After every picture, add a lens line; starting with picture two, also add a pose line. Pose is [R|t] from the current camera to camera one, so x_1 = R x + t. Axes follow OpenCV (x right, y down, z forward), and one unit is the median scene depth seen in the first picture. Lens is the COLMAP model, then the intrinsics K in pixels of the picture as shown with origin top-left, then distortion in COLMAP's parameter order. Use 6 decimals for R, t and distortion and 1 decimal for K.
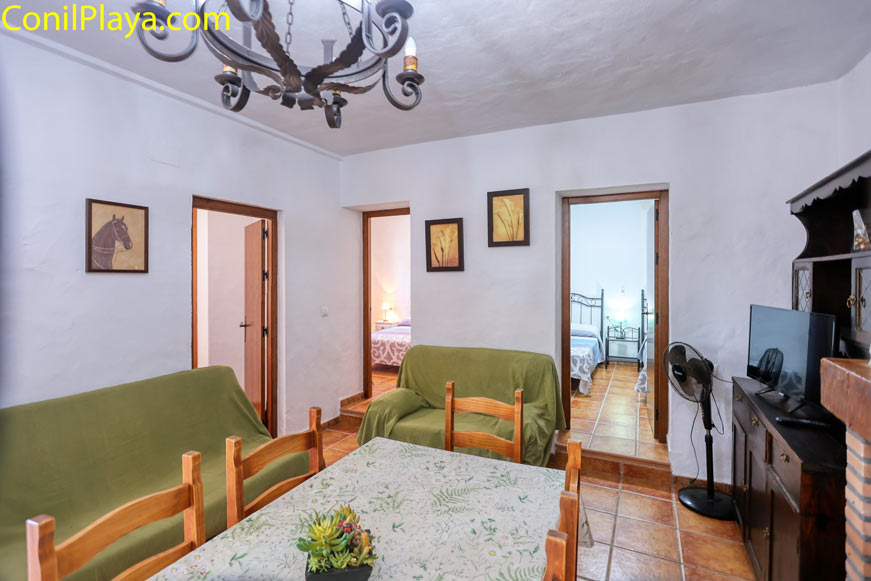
lens RADIAL K [[419.0, 0, 444.1], [0, 419.0, 273.4], [0, 0, 1]] dist [-0.004563, 0.002823]
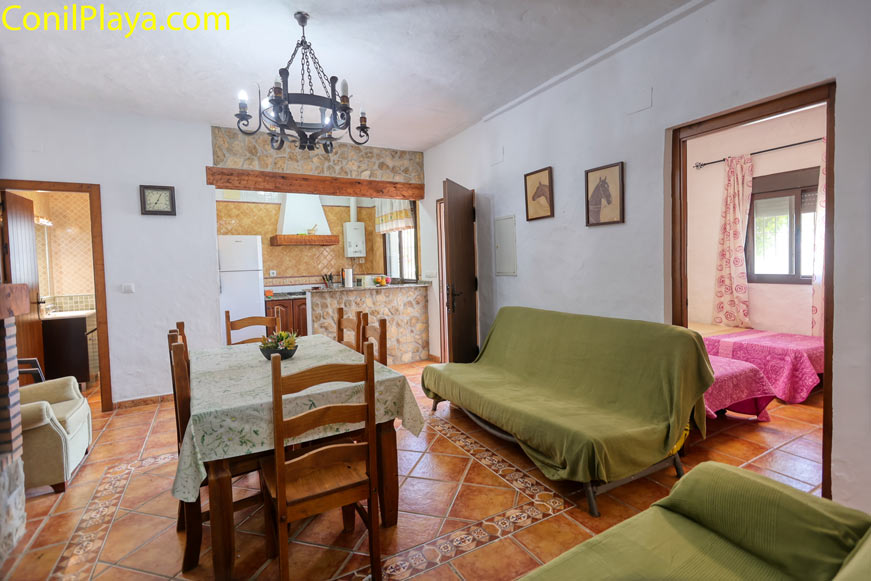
lens RADIAL K [[419.0, 0, 442.7], [0, 419.0, 279.2], [0, 0, 1]] dist [-0.004563, 0.002823]
pose [[-0.560737, 0.053341, -0.826274, 0.343922], [0.037261, 0.998537, 0.039175, 0.063446], [0.827155, -0.008821, -0.561904, 0.907736]]
